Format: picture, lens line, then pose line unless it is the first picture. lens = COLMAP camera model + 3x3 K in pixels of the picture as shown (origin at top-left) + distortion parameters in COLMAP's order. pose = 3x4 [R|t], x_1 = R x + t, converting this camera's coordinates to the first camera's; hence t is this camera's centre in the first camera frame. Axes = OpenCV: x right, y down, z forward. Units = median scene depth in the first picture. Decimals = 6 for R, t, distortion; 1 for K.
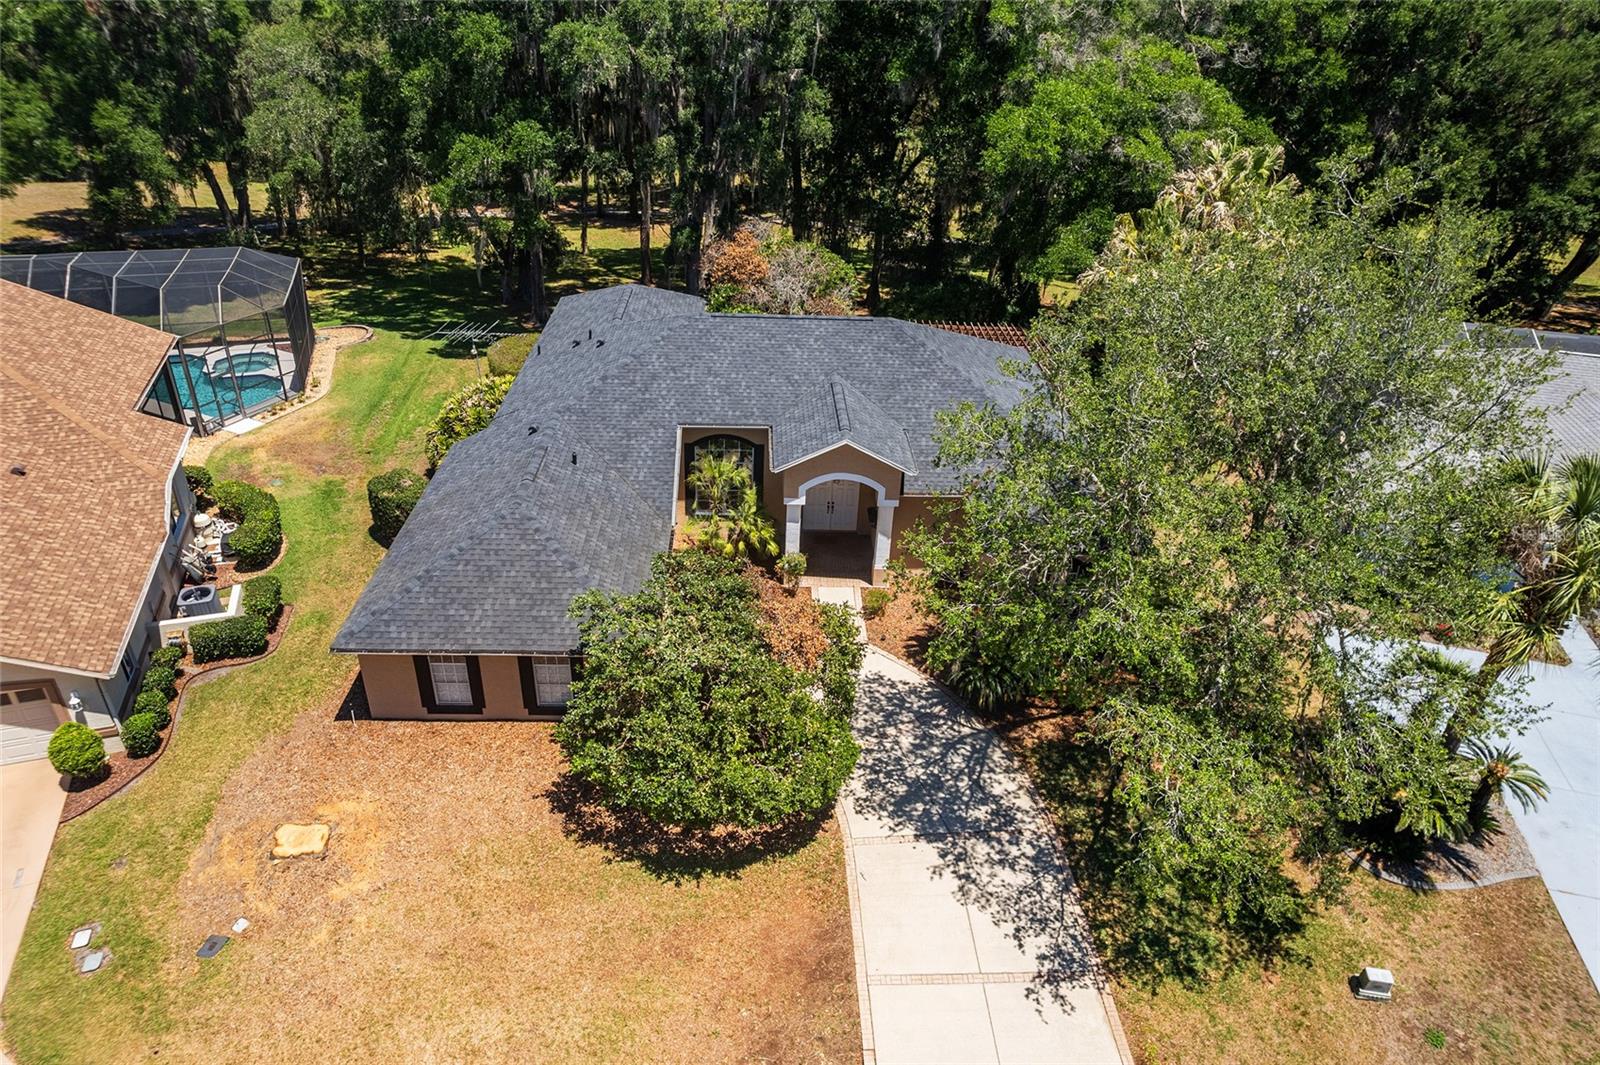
lens RADIAL K [[1031.1, 0, 804.7], [0, 1031.1, 543.1], [0, 0, 1]] dist [-0.081241, 0.073041]
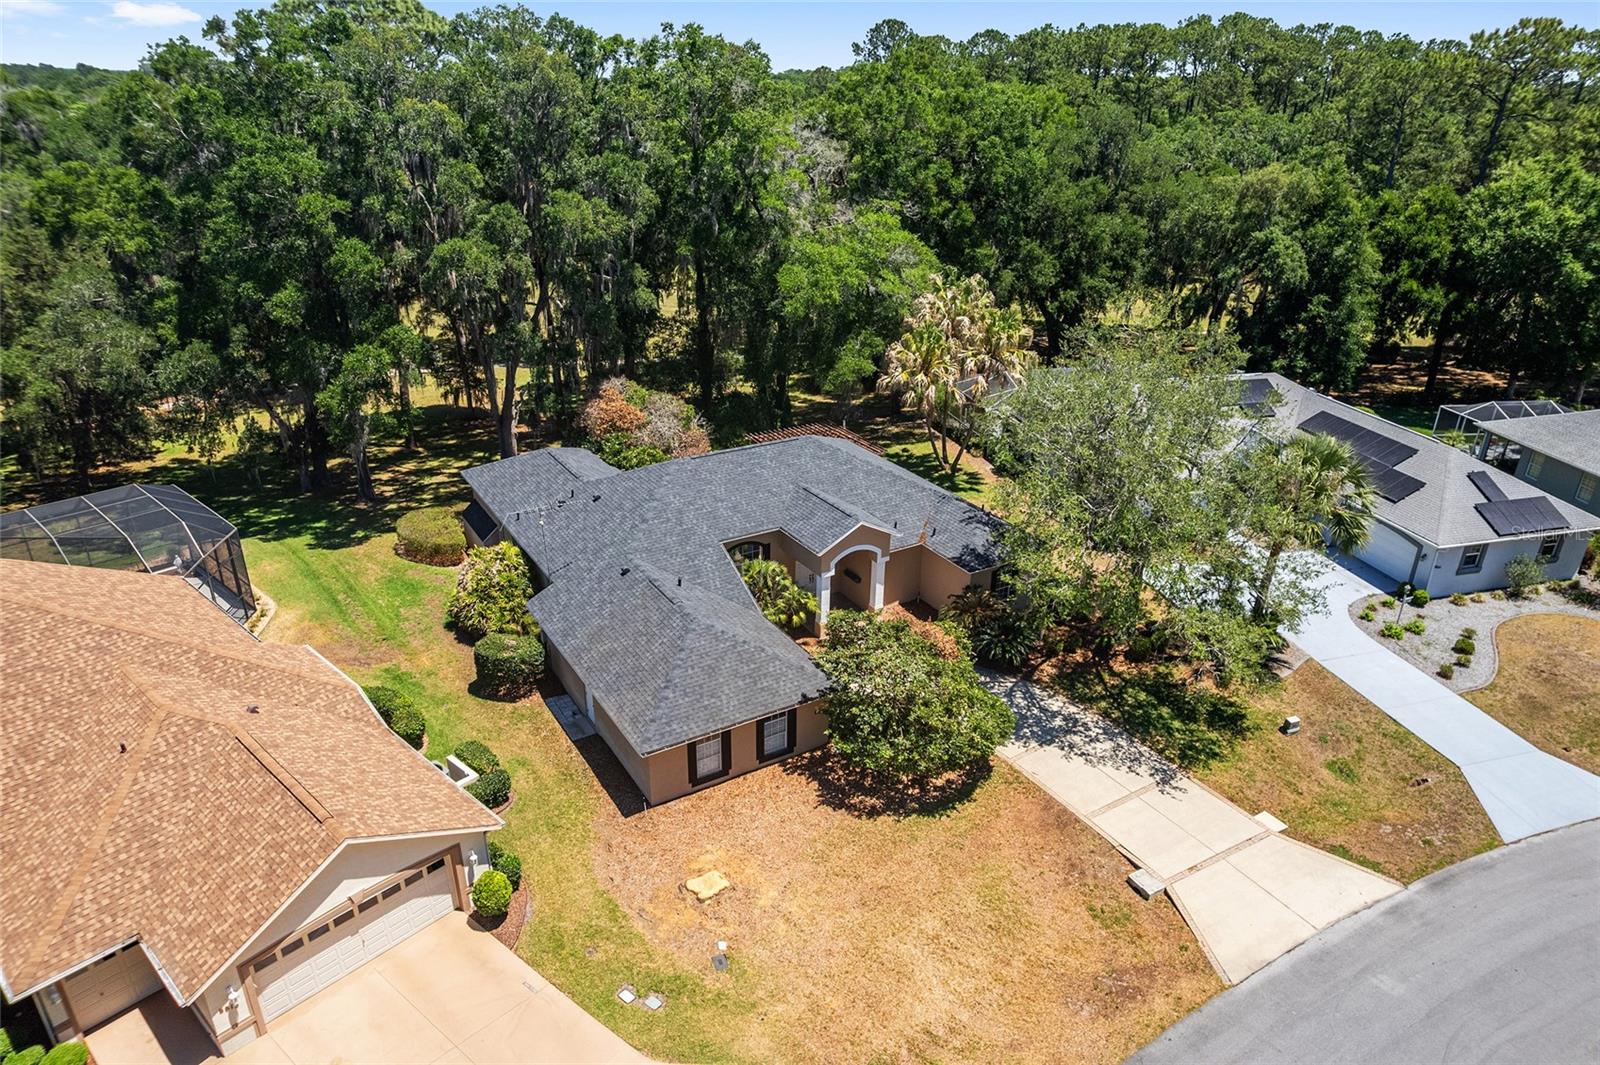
lens RADIAL K [[1031.1, 0, 807.6], [0, 1031.1, 538.9], [0, 0, 1]] dist [-0.081241, 0.073041]
pose [[0.870317, -0.225934, 0.437610, -0.708056], [0.264279, 0.964043, -0.027870, -0.061804], [-0.415578, 0.139907, 0.898733, -0.274066]]
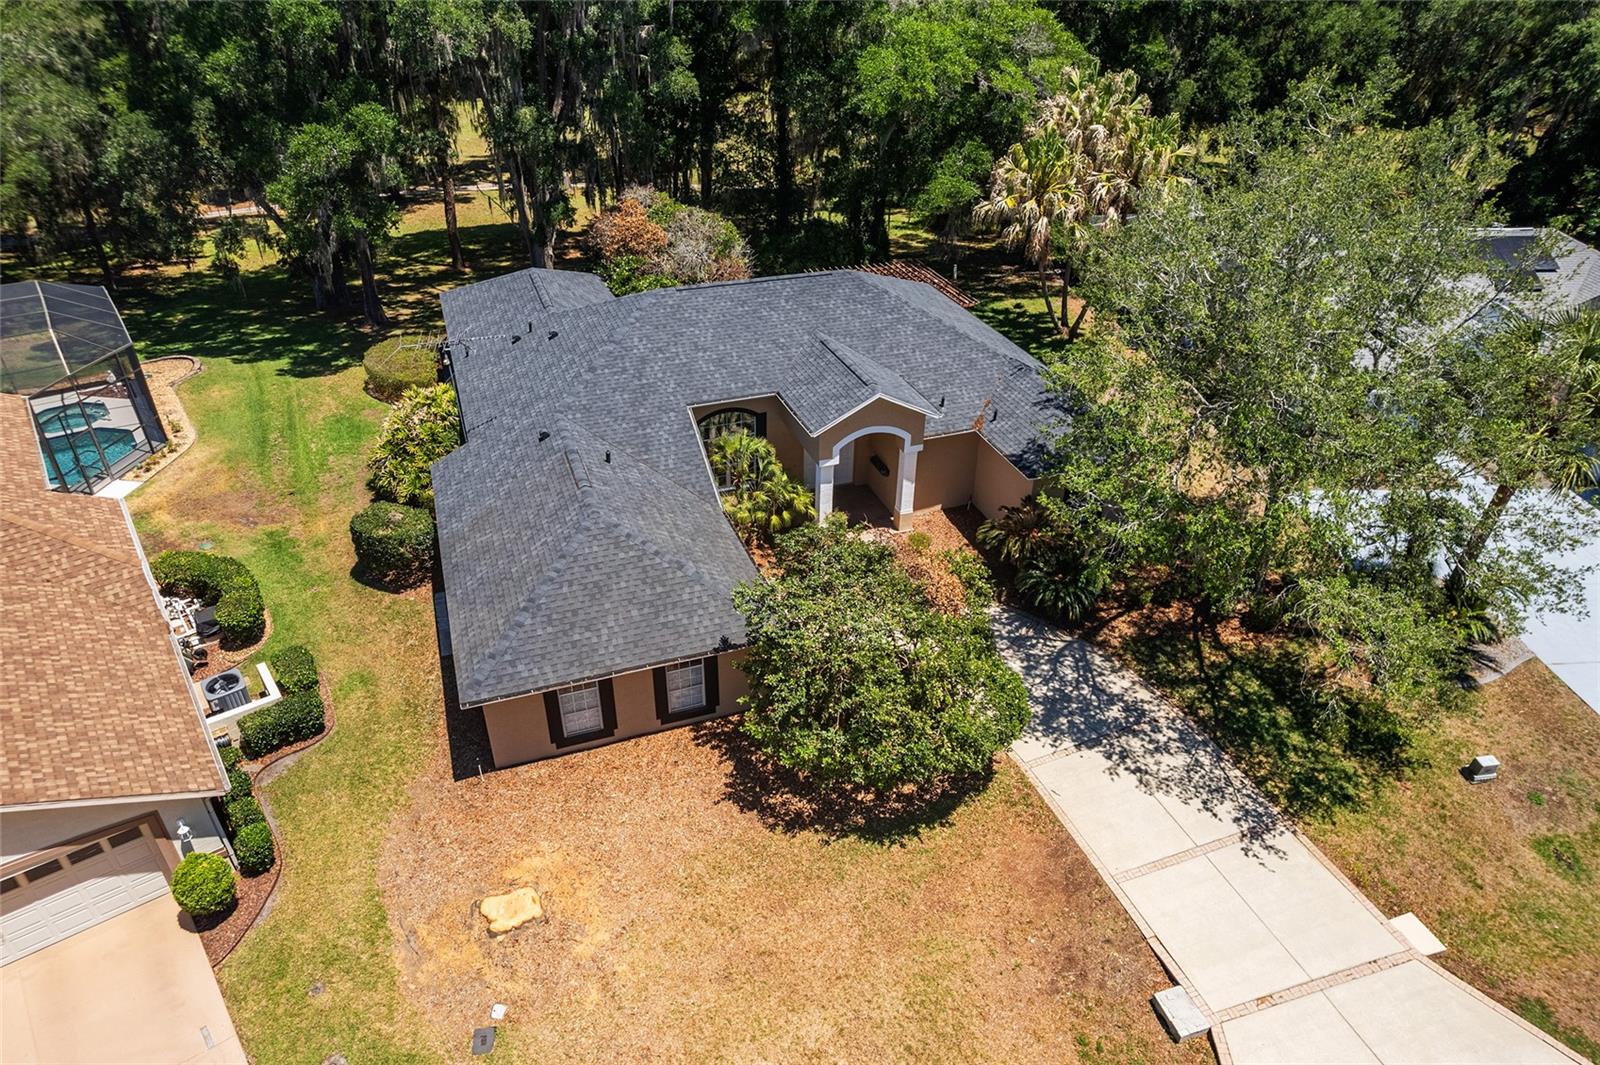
lens RADIAL K [[1031.1, 0, 807.0], [0, 1031.1, 545.1], [0, 0, 1]] dist [-0.081241, 0.073041]
pose [[0.949684, -0.189715, 0.249216, -0.333108], [0.176908, 0.981514, 0.073032, -0.043065], [-0.258464, -0.025269, 0.965690, 0.033978]]
